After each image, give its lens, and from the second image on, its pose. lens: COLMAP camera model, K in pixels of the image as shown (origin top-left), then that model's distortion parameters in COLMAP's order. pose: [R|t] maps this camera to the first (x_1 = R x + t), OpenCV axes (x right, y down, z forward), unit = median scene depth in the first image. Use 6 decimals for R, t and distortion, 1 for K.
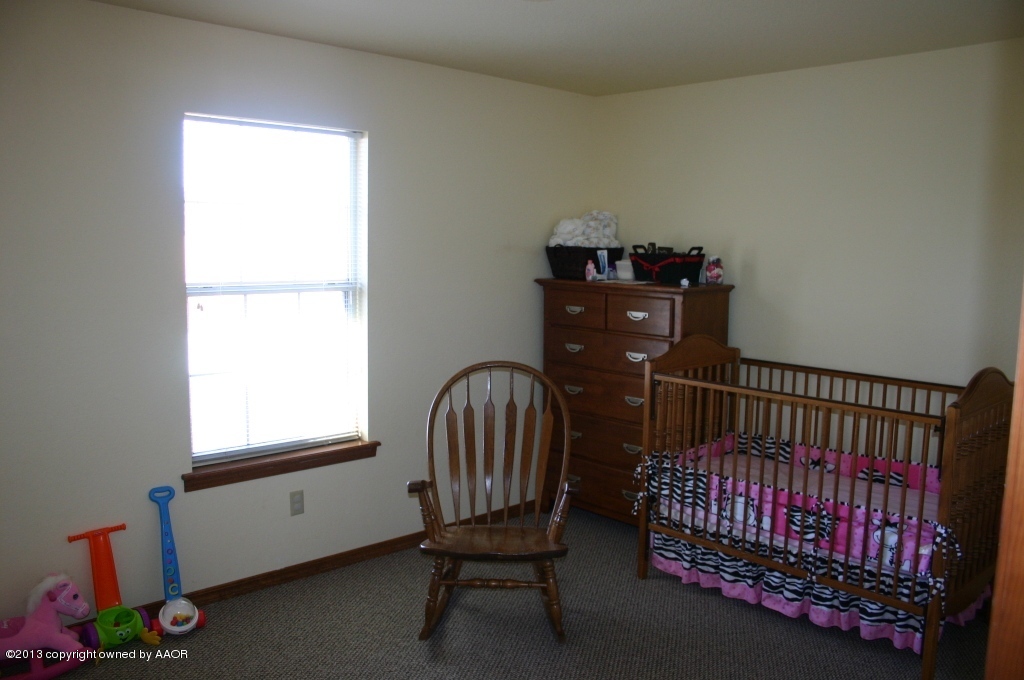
lens RADIAL K [[822.9, 0, 512.0], [0, 822.9, 340.0], [0, 0, 1]] dist [-0.155112, 0.125027]
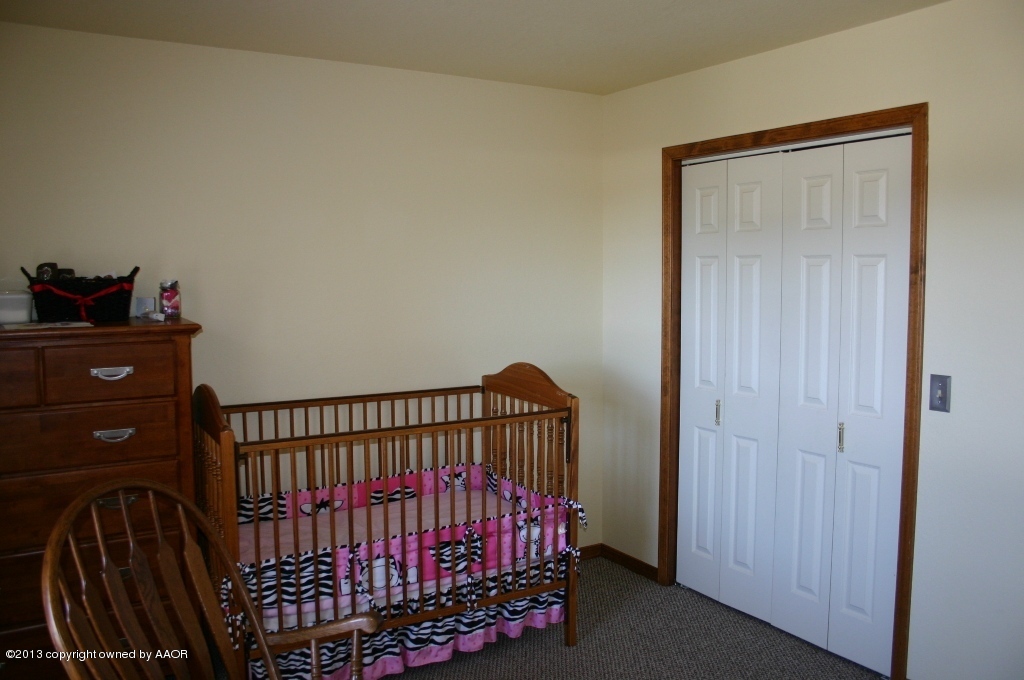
lens RADIAL K [[822.9, 0, 512.0], [0, 822.9, 340.0], [0, 0, 1]] dist [-0.155112, 0.125027]
pose [[0.181874, -0.084149, 0.979715, -0.508381], [0.122539, 0.990505, 0.062328, -0.069398], [-0.975657, 0.108717, 0.190458, 0.688275]]
